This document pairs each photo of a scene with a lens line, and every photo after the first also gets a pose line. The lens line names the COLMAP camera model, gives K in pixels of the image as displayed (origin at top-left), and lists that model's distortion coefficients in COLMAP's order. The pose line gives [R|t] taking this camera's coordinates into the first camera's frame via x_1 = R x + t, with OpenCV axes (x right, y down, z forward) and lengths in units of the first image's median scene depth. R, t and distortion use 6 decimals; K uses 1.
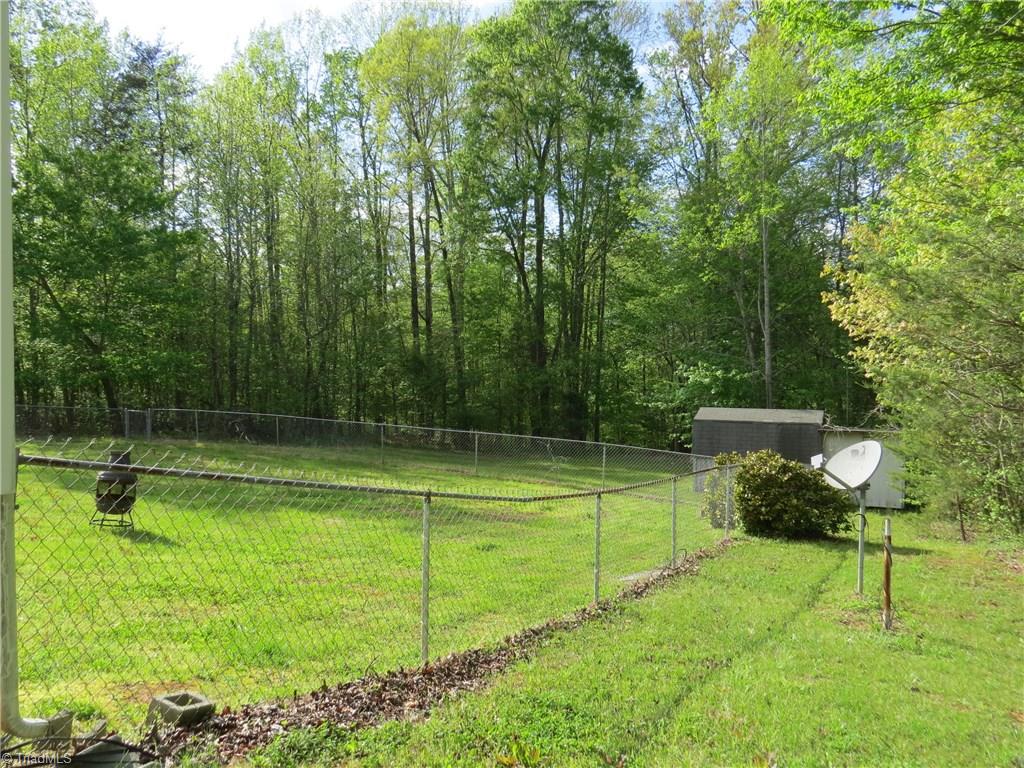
lens RADIAL K [[823.6, 0, 510.3], [0, 823.6, 382.7], [0, 0, 1]] dist [-0.001359, 0.008247]
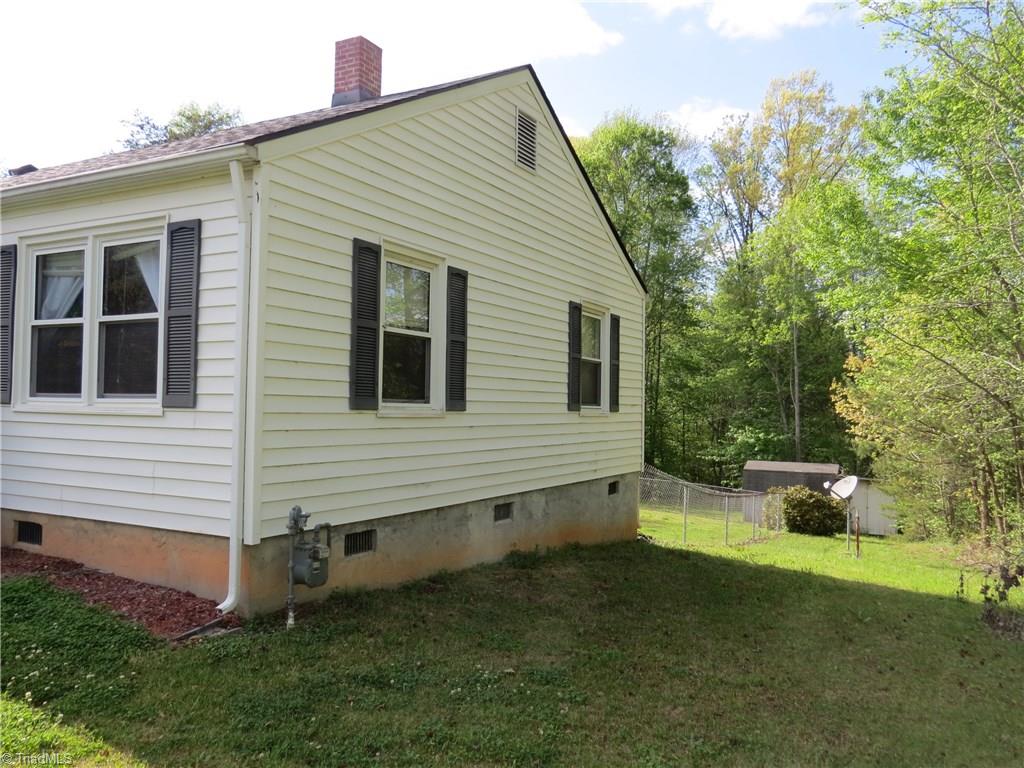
lens RADIAL K [[823.6, 0, 514.4], [0, 823.6, 383.6], [0, 0, 1]] dist [-0.001359, 0.008247]
pose [[0.999584, 0.017277, -0.023111, -0.117977], [-0.018656, 0.997975, -0.060818, -0.006079], [0.022014, 0.061223, 0.997881, -0.351126]]
